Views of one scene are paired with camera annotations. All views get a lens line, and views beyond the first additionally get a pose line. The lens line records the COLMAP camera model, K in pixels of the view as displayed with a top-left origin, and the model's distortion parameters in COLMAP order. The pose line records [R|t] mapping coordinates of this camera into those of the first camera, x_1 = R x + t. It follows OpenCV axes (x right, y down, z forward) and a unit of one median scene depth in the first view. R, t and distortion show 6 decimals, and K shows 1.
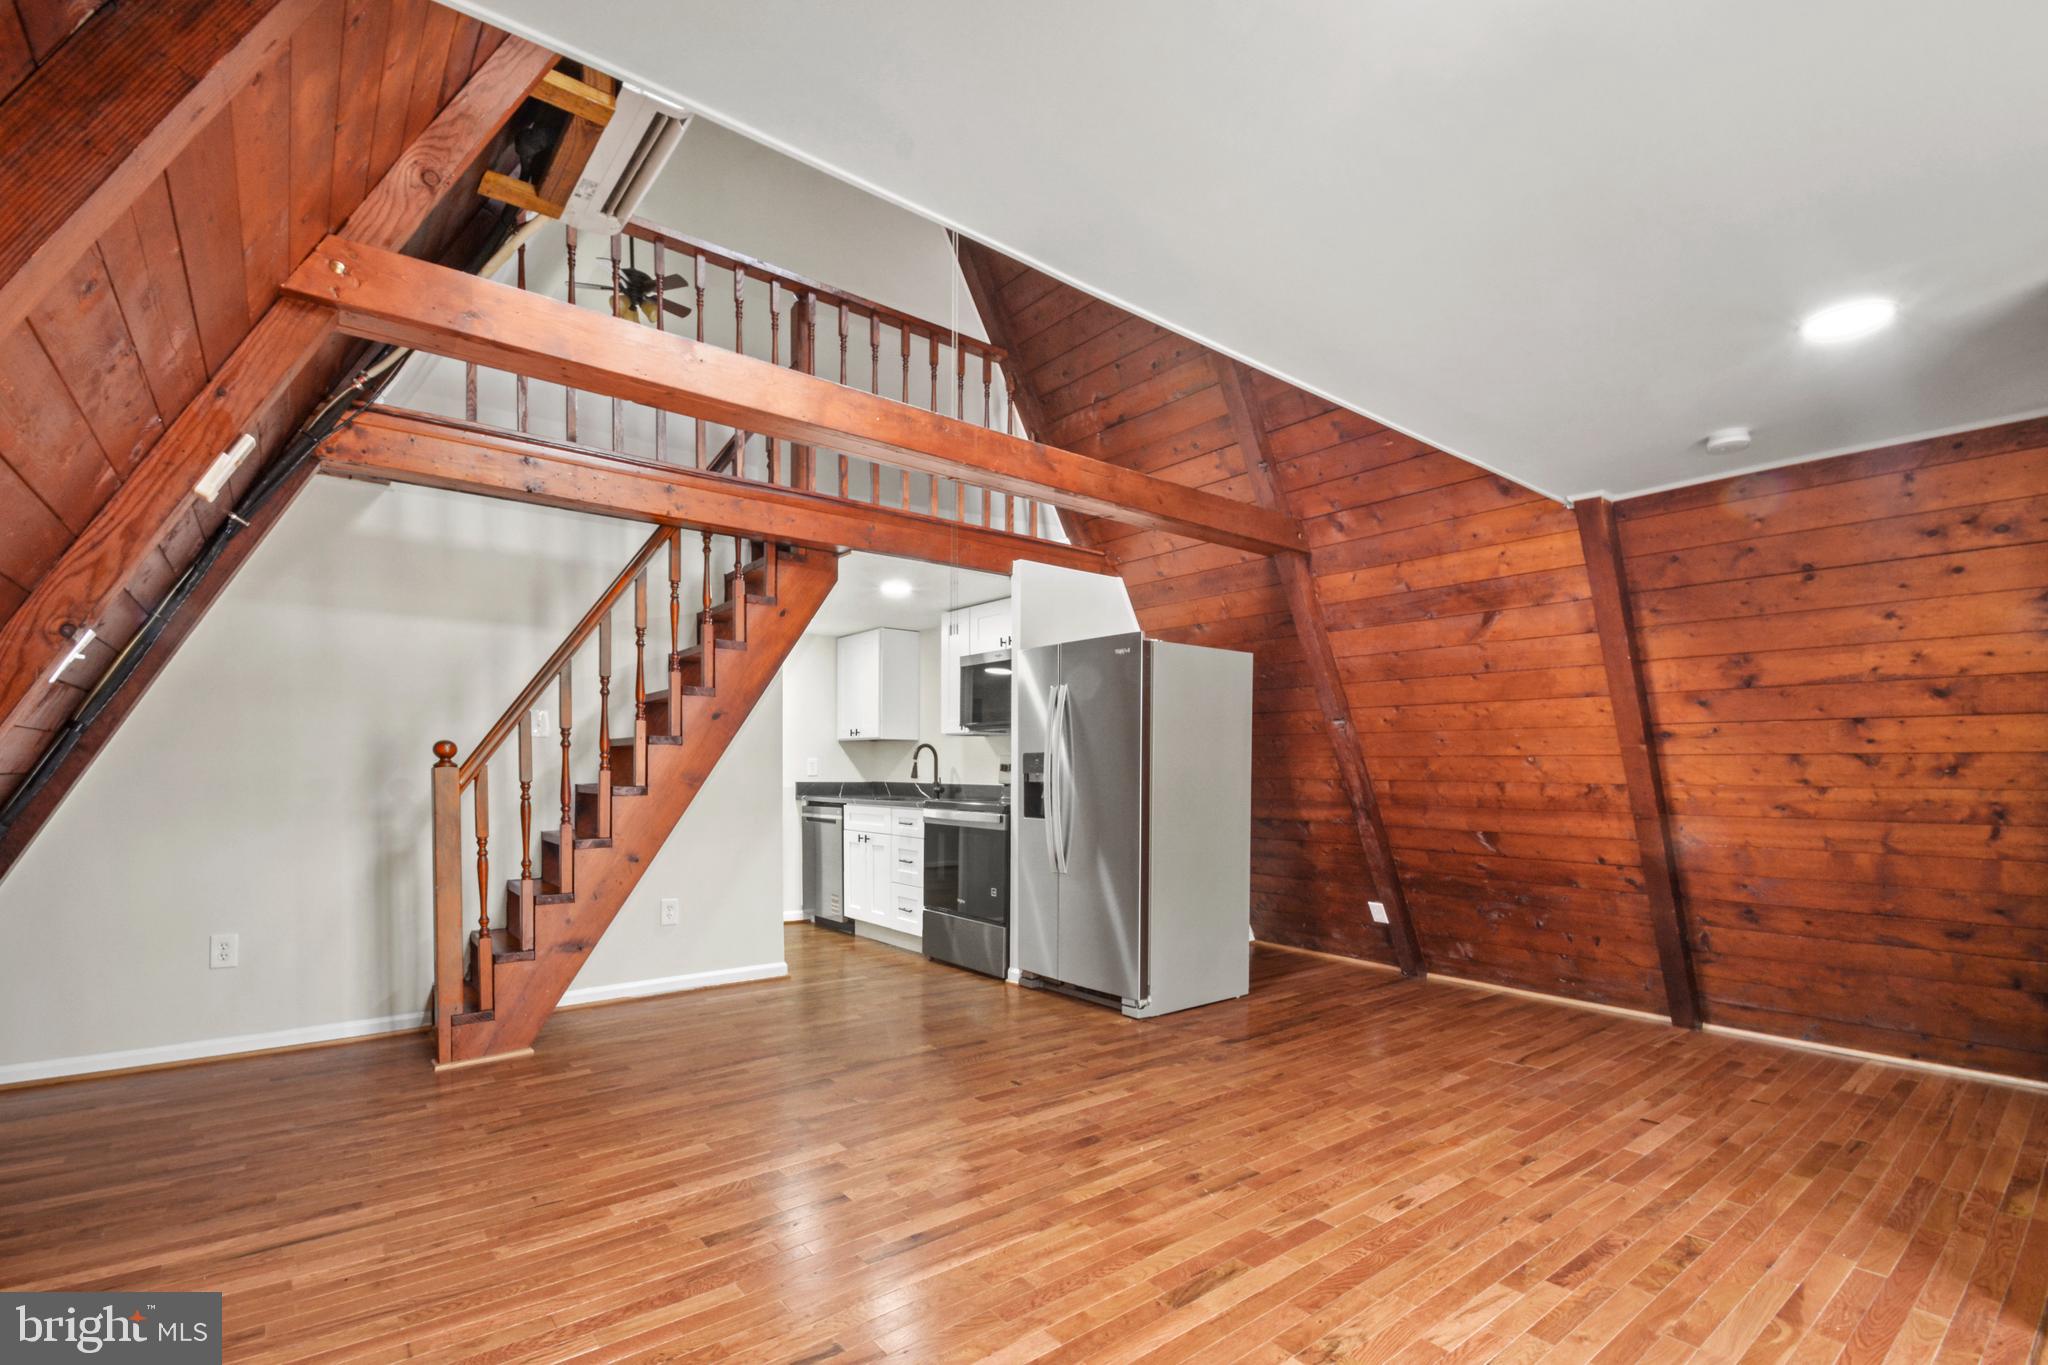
lens RADIAL K [[926.8, 0, 1035.6], [0, 926.8, 772.3], [0, 0, 1]] dist [-0.000854, 0.000045]
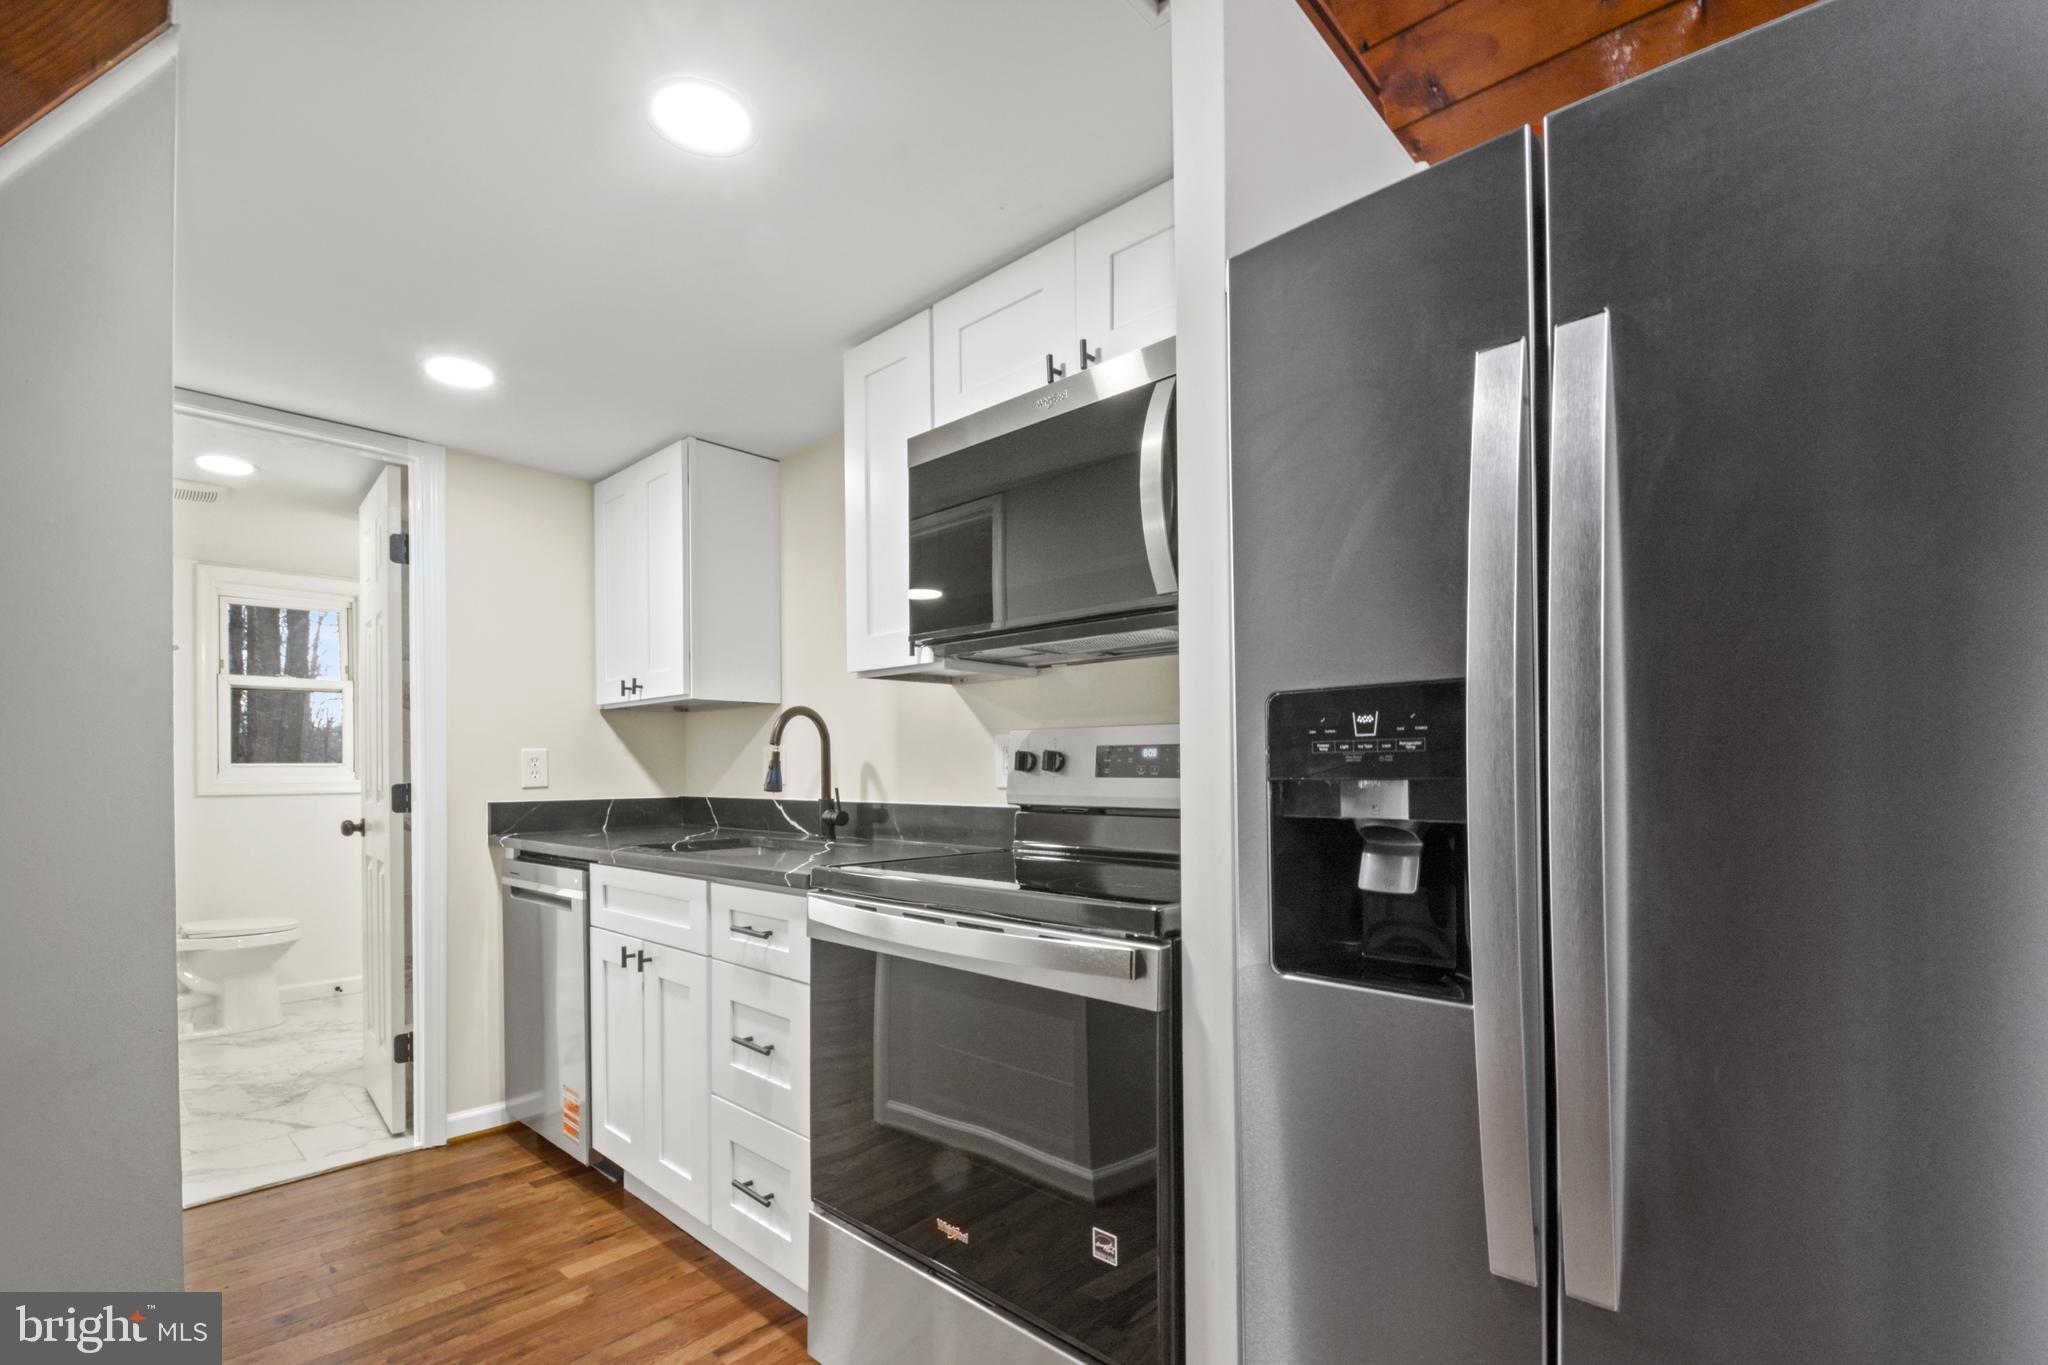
lens RADIAL K [[926.8, 0, 1025.3], [0, 926.8, 764.1], [0, 0, 1]] dist [-0.000854, 0.000045]
pose [[0.990351, -0.017351, 0.137491, -0.076185], [0.017944, 0.999834, -0.003078, -0.002265], [-0.137414, 0.005515, 0.990498, 0.574635]]
